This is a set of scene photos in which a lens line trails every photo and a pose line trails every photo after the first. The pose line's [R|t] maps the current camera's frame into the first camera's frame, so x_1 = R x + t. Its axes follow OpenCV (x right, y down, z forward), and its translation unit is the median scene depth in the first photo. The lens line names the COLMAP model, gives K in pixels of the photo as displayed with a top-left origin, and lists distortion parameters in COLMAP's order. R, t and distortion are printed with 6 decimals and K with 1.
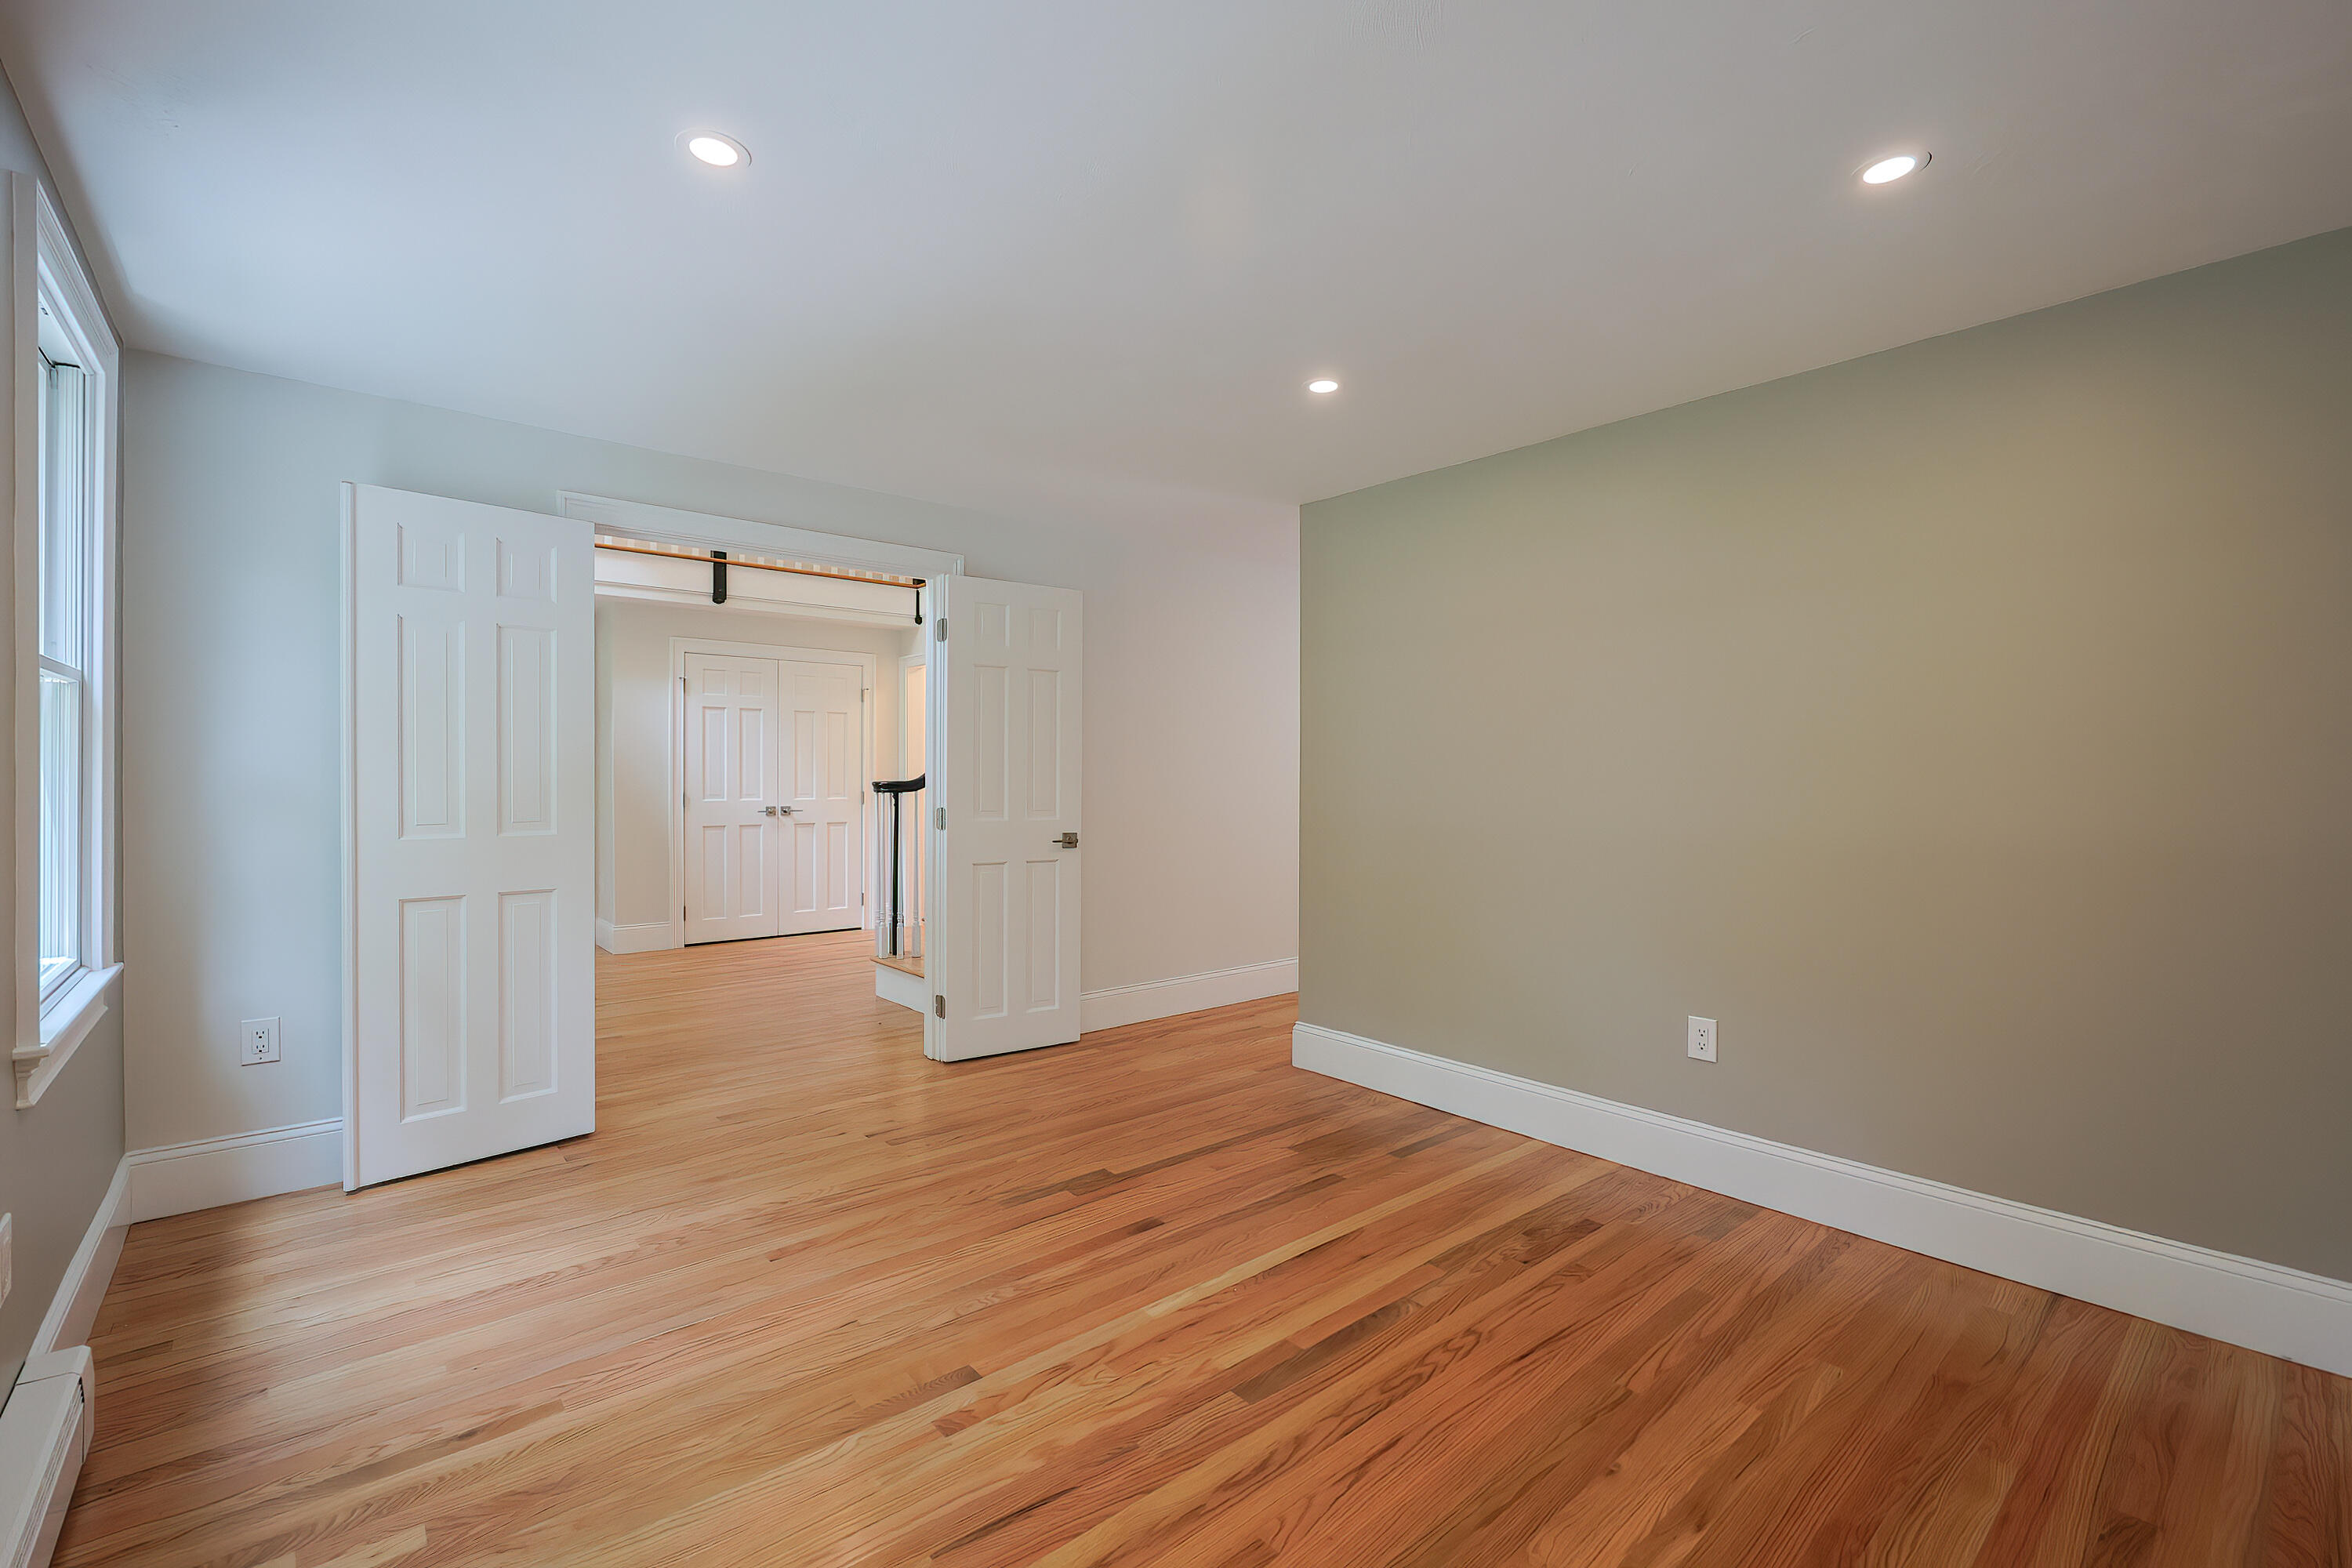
lens RADIAL K [[1005.5, 0, 1180.1], [0, 1005.5, 777.9], [0, 0, 1]] dist [-0.000383, -0.000101]
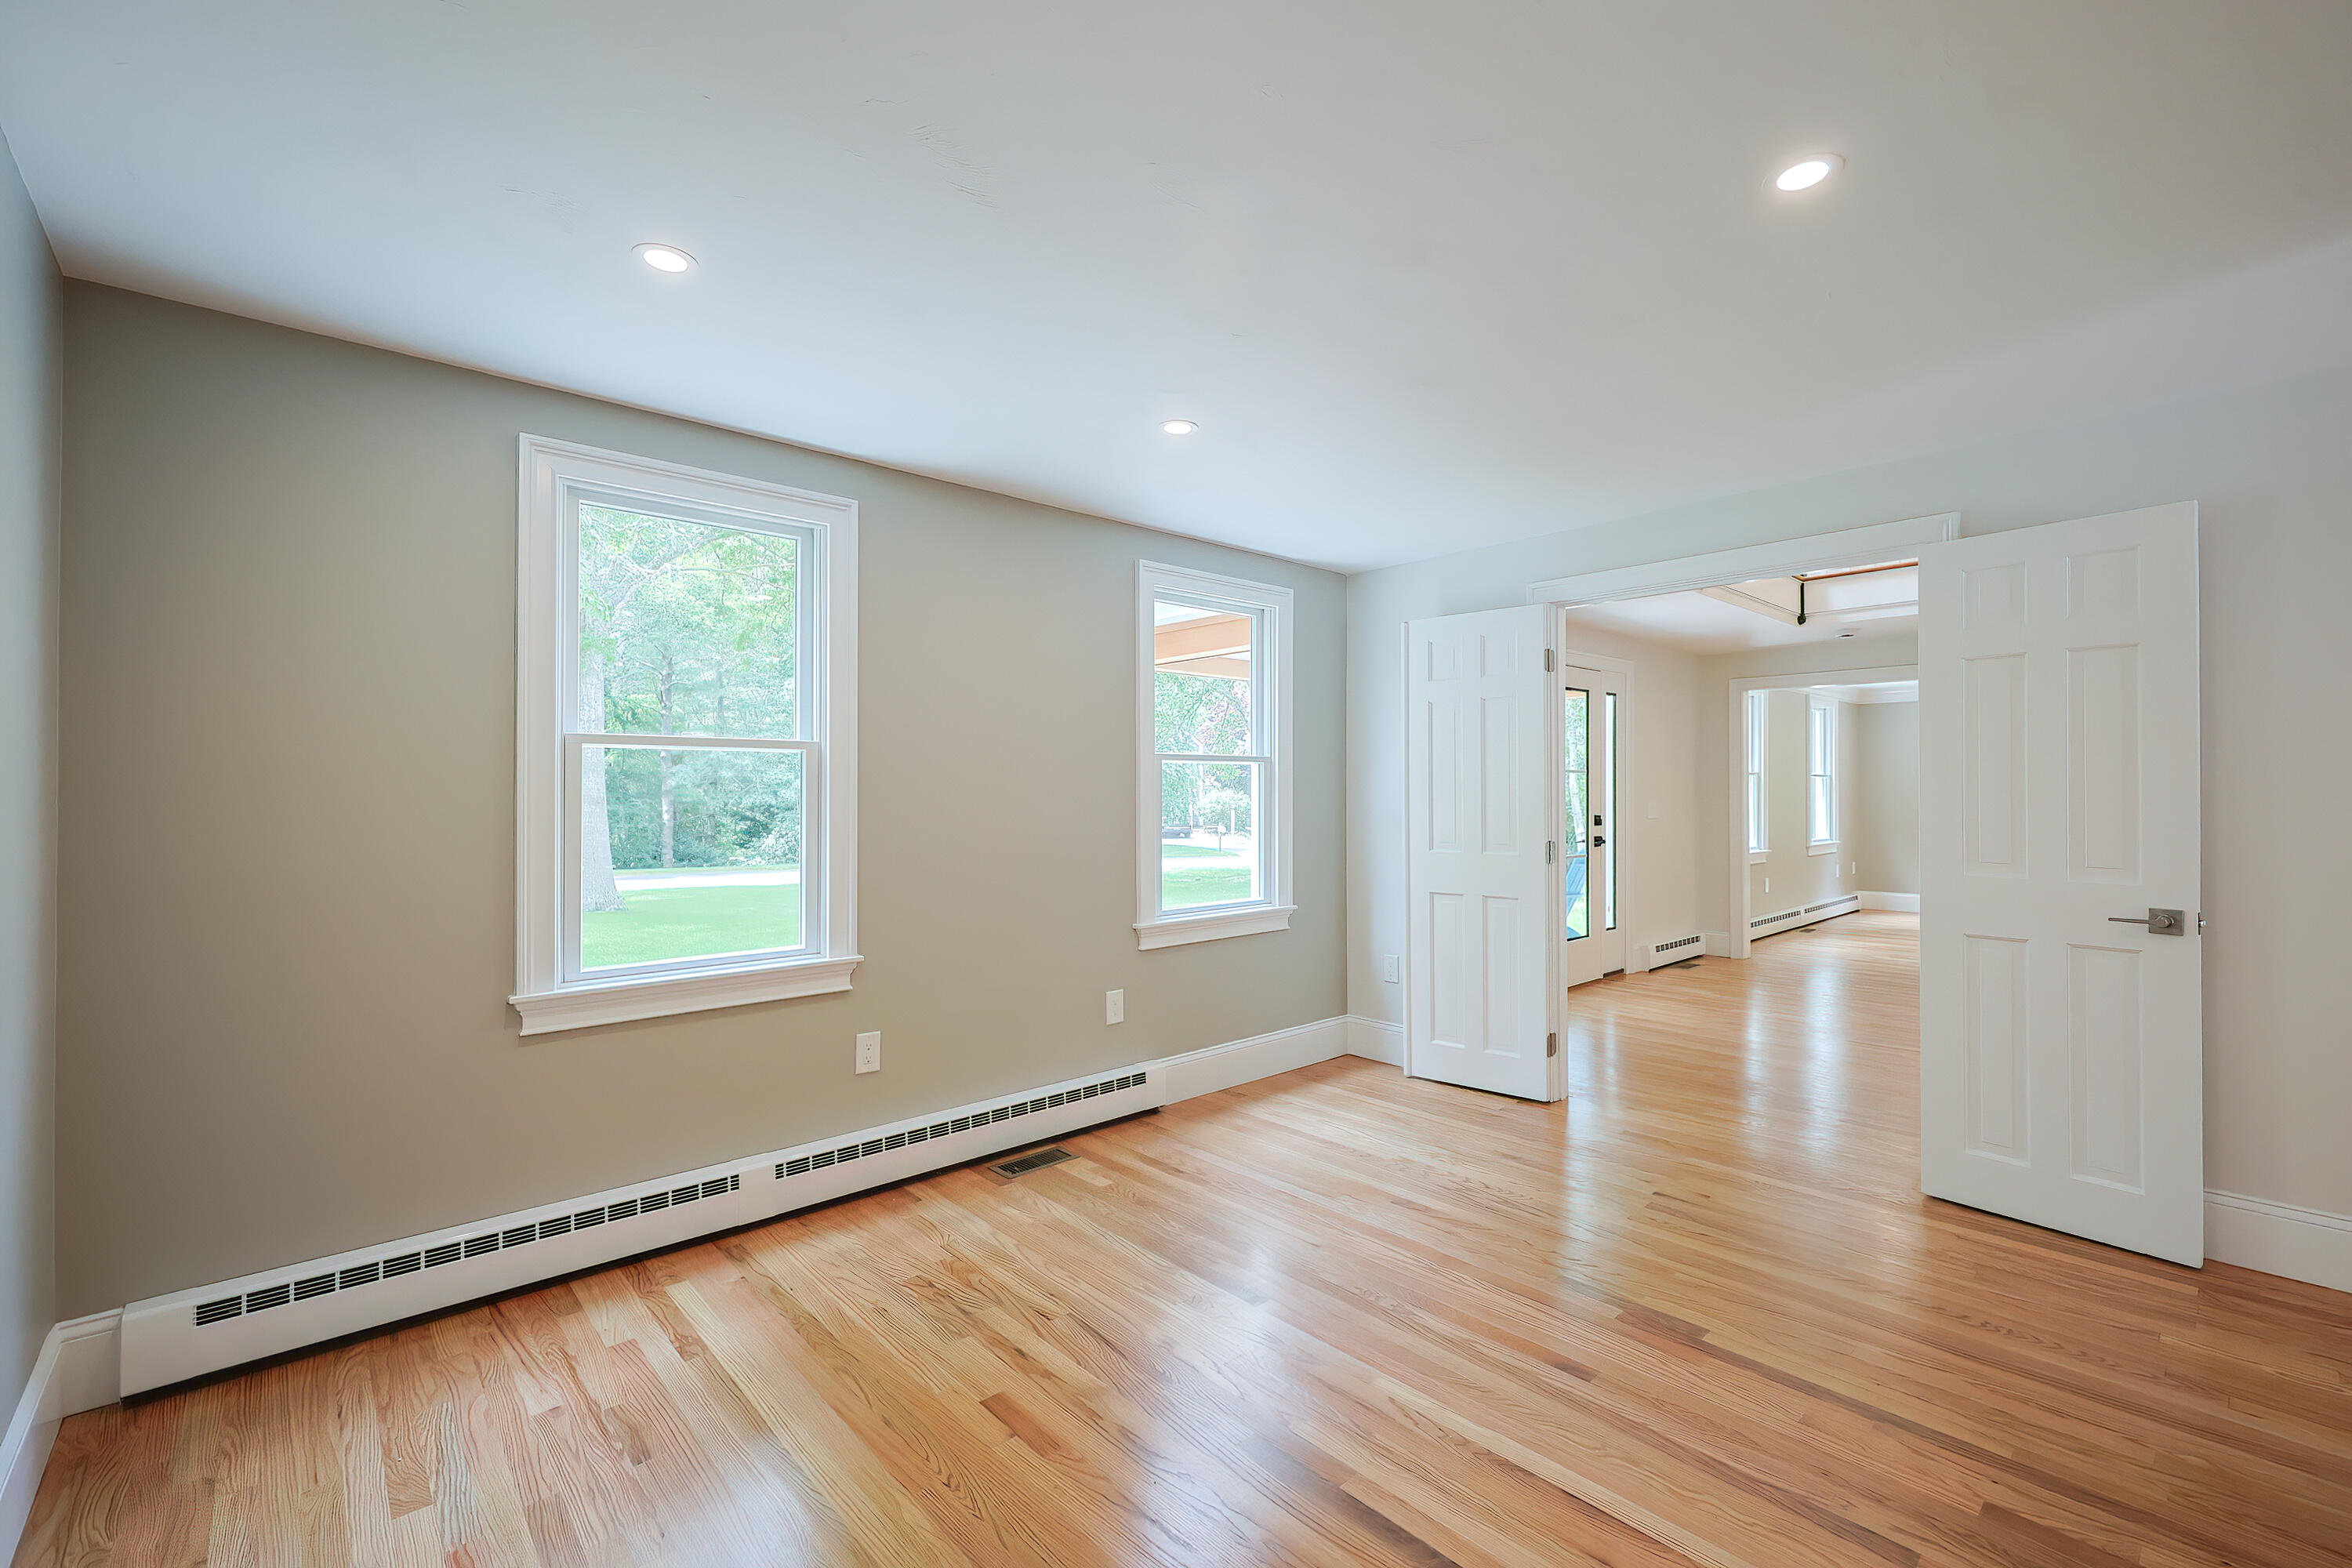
lens RADIAL K [[1005.5, 0, 1189.3], [0, 1005.5, 787.6], [0, 0, 1]] dist [-0.000383, -0.000101]
pose [[0.029038, -0.011281, -0.999515, 0.698088], [-0.000170, 0.999936, -0.011290, -0.016266], [0.999578, 0.000498, 0.029034, 0.594418]]
